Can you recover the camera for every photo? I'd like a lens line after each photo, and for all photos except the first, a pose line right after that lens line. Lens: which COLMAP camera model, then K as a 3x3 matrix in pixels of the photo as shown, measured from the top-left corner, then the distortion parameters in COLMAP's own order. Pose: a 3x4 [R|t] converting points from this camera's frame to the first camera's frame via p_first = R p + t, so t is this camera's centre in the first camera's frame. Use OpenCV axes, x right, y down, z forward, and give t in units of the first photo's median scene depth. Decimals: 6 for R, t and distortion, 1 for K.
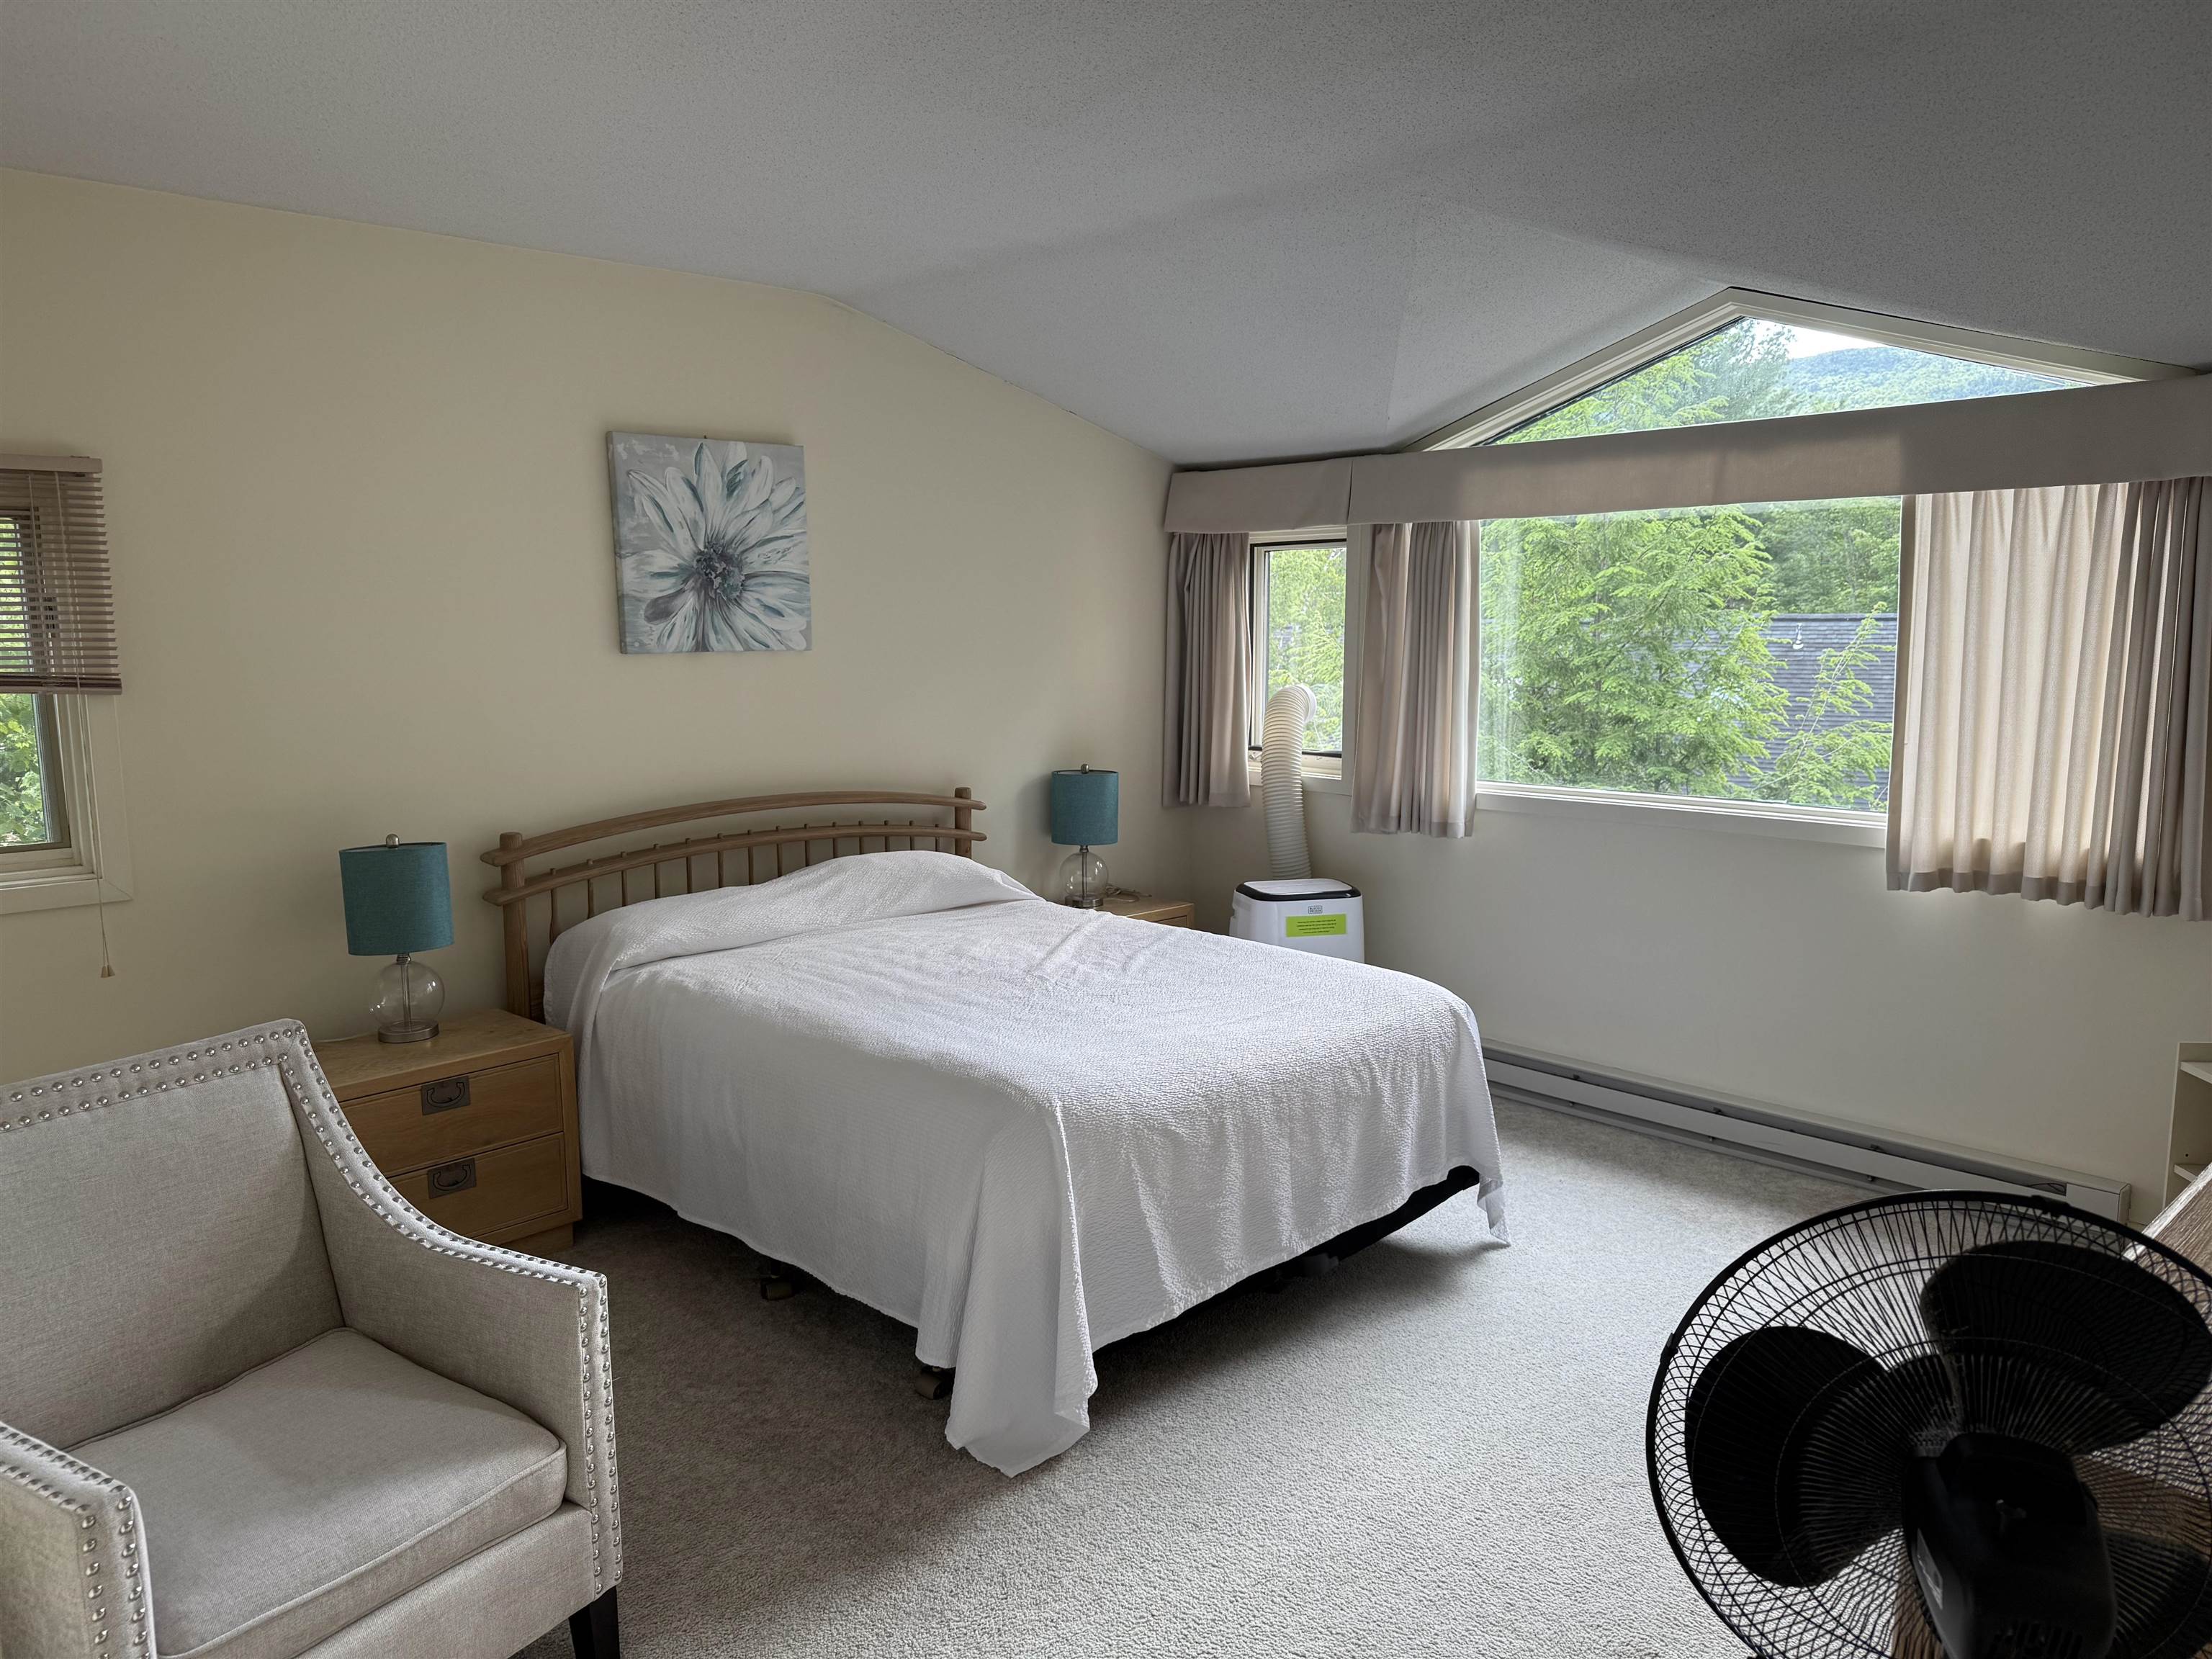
lens RADIAL K [[1544.5, 0, 1122.8], [0, 1544.5, 836.6], [0, 0, 1]] dist [0.072160, -0.084851]
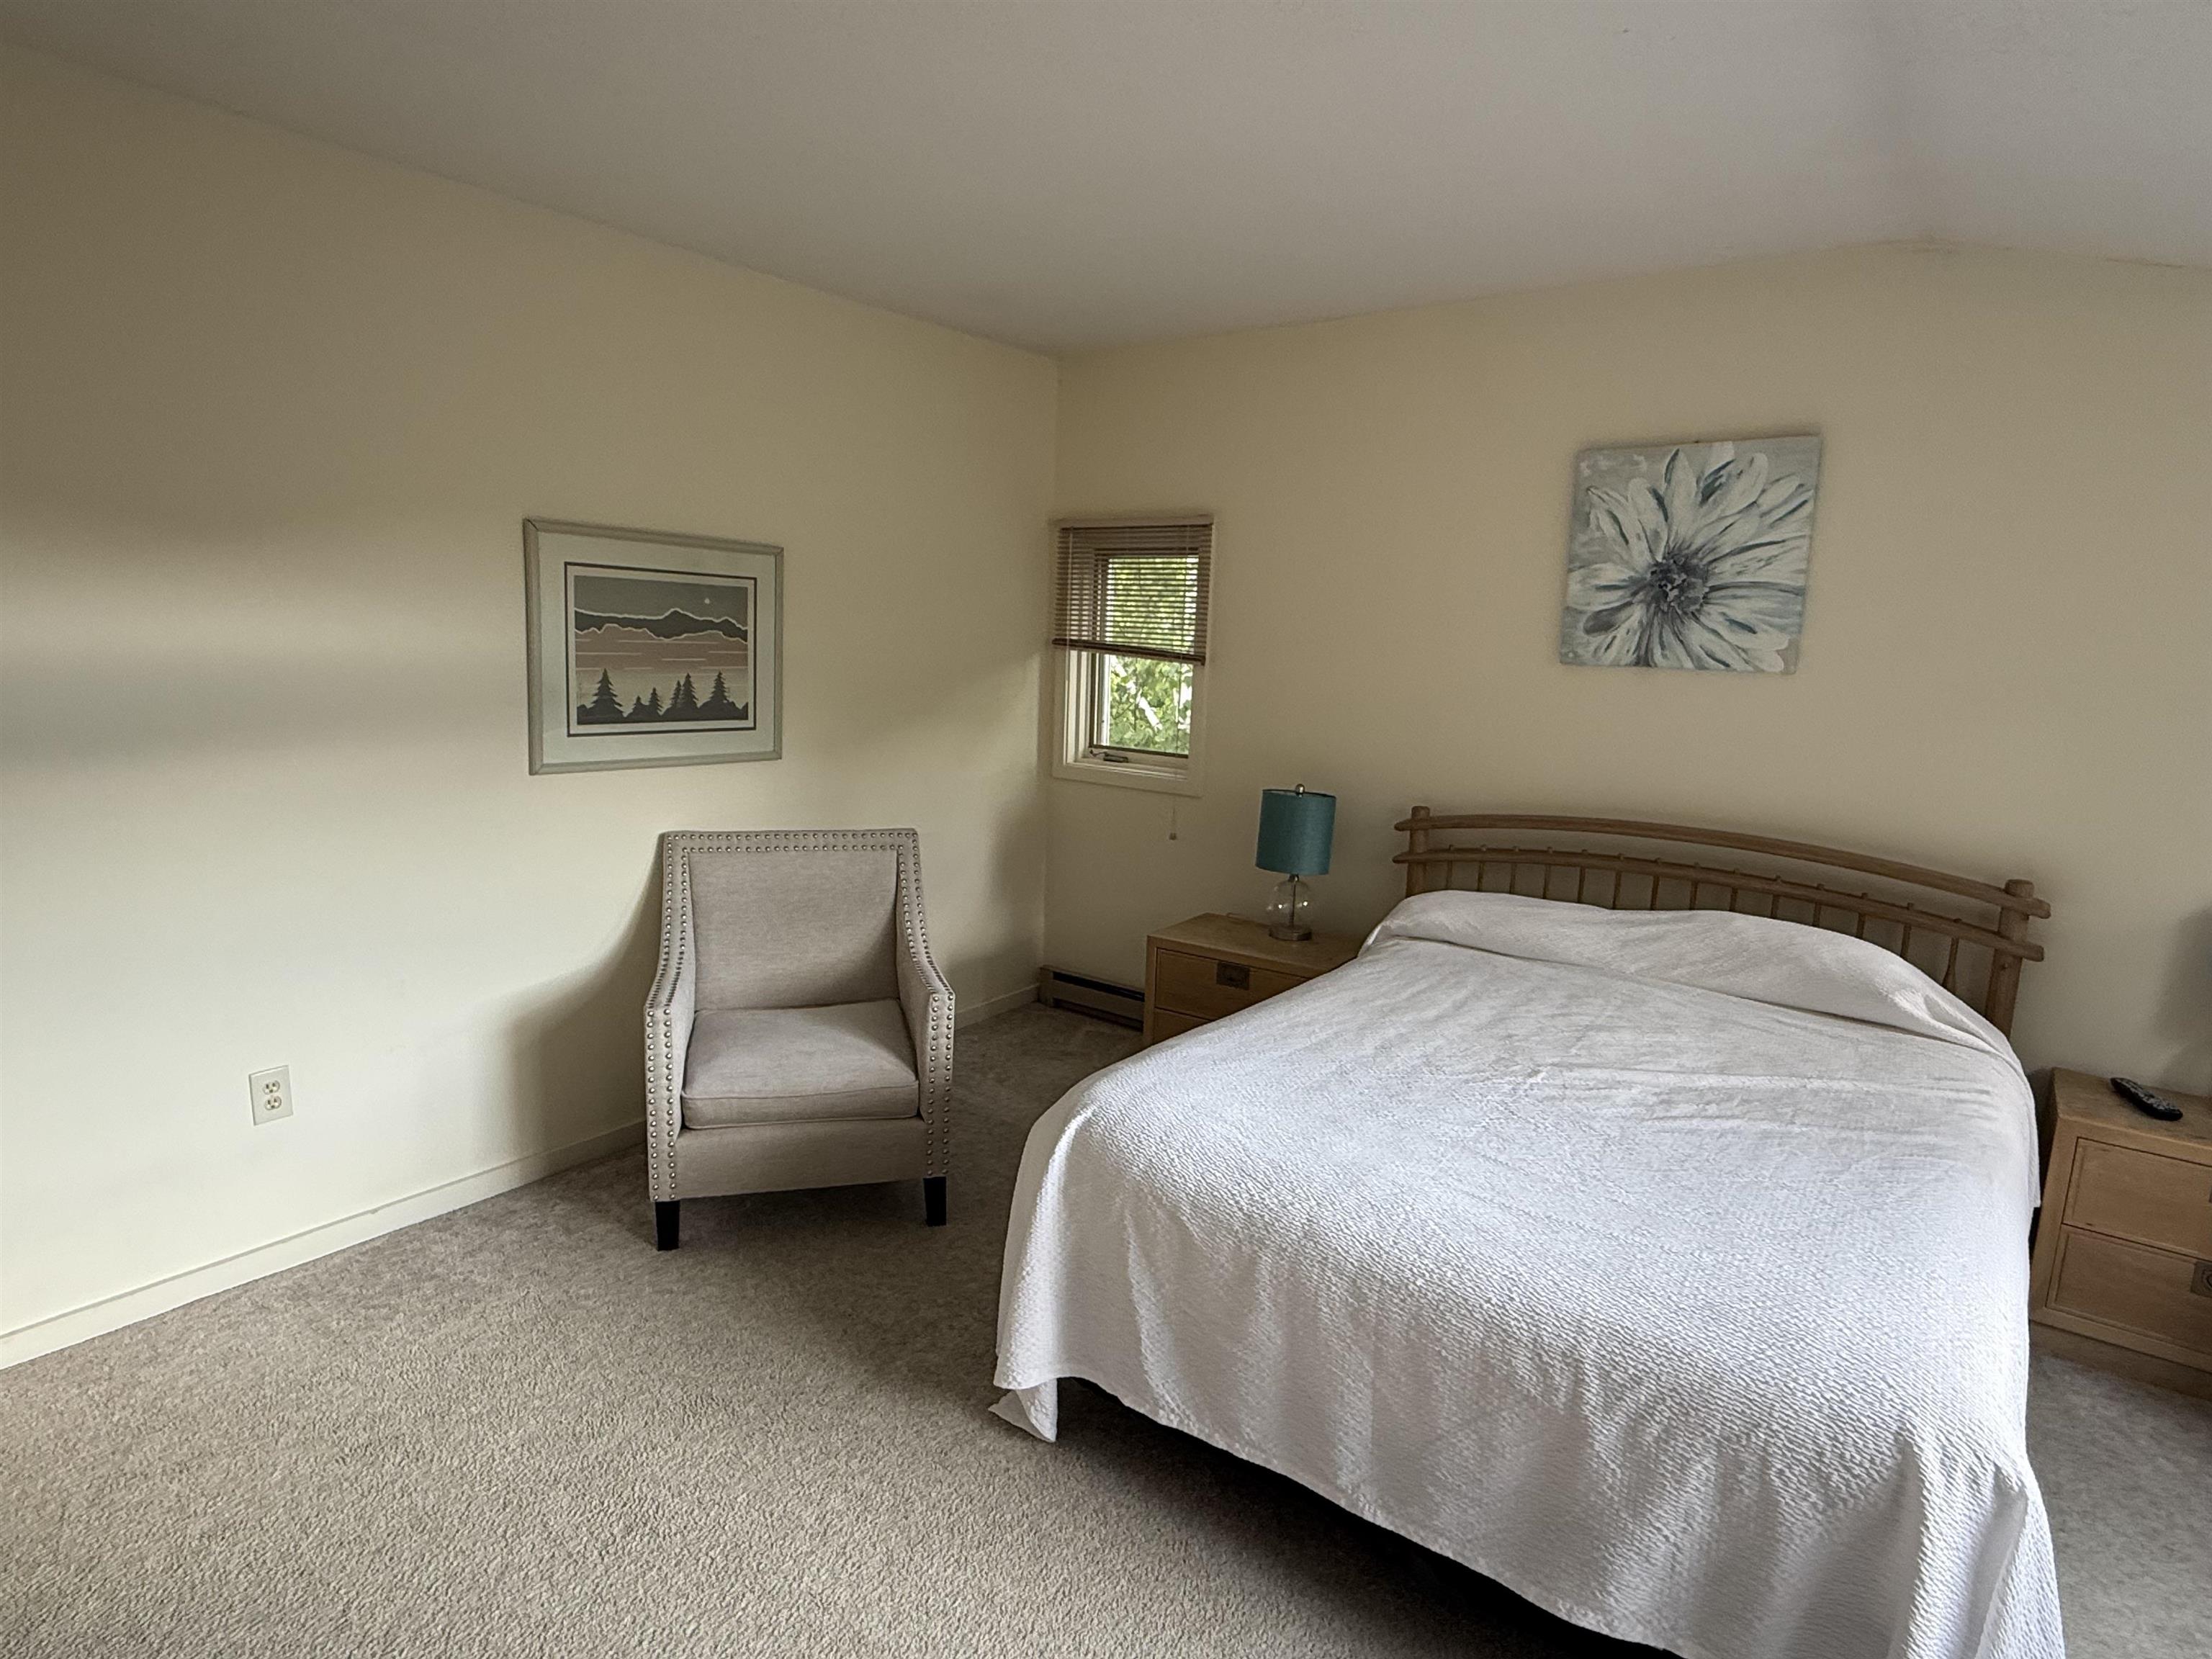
lens RADIAL K [[1212.8, 0, 1108.3], [0, 1212.8, 829.4], [0, 0, 1]] dist [-0.005105, -0.001755]
pose [[0.144339, 0.176658, -0.973631, 0.444040], [-0.167647, 0.974077, 0.151885, -0.079957], [0.975223, 0.141304, 0.170214, 0.567160]]
